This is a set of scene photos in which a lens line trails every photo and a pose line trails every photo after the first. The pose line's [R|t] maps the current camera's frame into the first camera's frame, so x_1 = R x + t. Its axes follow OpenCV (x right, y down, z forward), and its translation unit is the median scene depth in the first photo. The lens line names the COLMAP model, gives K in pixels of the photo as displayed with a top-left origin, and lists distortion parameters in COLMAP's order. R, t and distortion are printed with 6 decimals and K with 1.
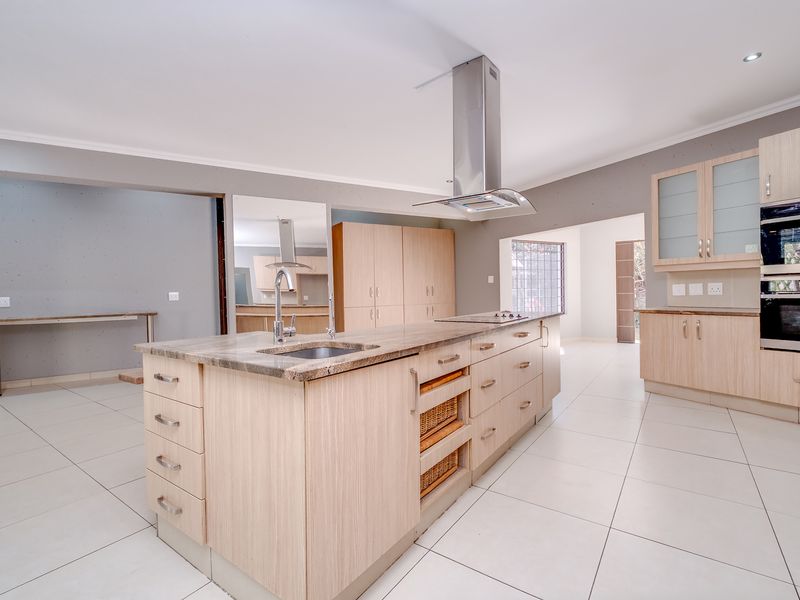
lens RADIAL K [[383.7, 0, 414.1], [0, 383.7, 297.4], [0, 0, 1]] dist [0.000626, 0.000737]
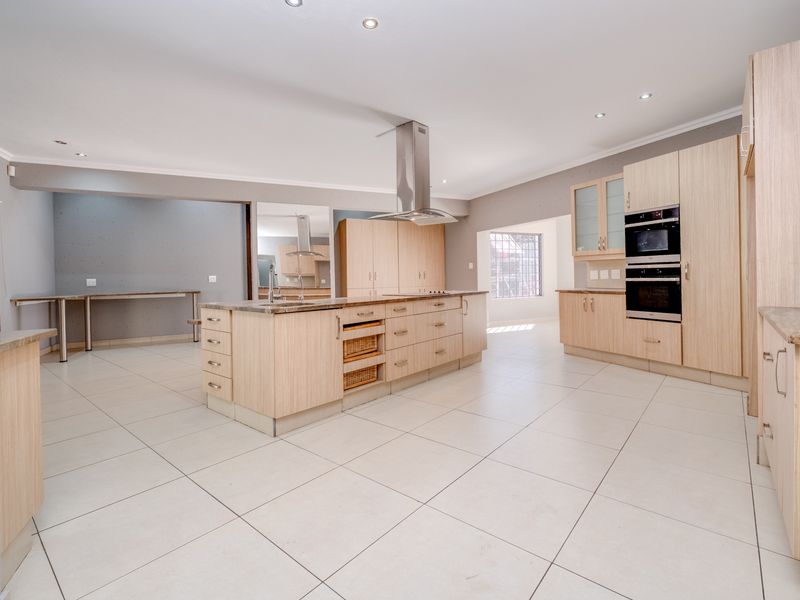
lens RADIAL K [[382.8, 0, 416.7], [0, 382.8, 275.9], [0, 0, 1]] dist [-0.000717, 0.000199]
pose [[0.998075, 0.002725, -0.061962, 0.197848], [-0.003688, 0.999874, -0.015423, 0.006324], [0.061912, 0.015622, 0.997959, -0.345647]]
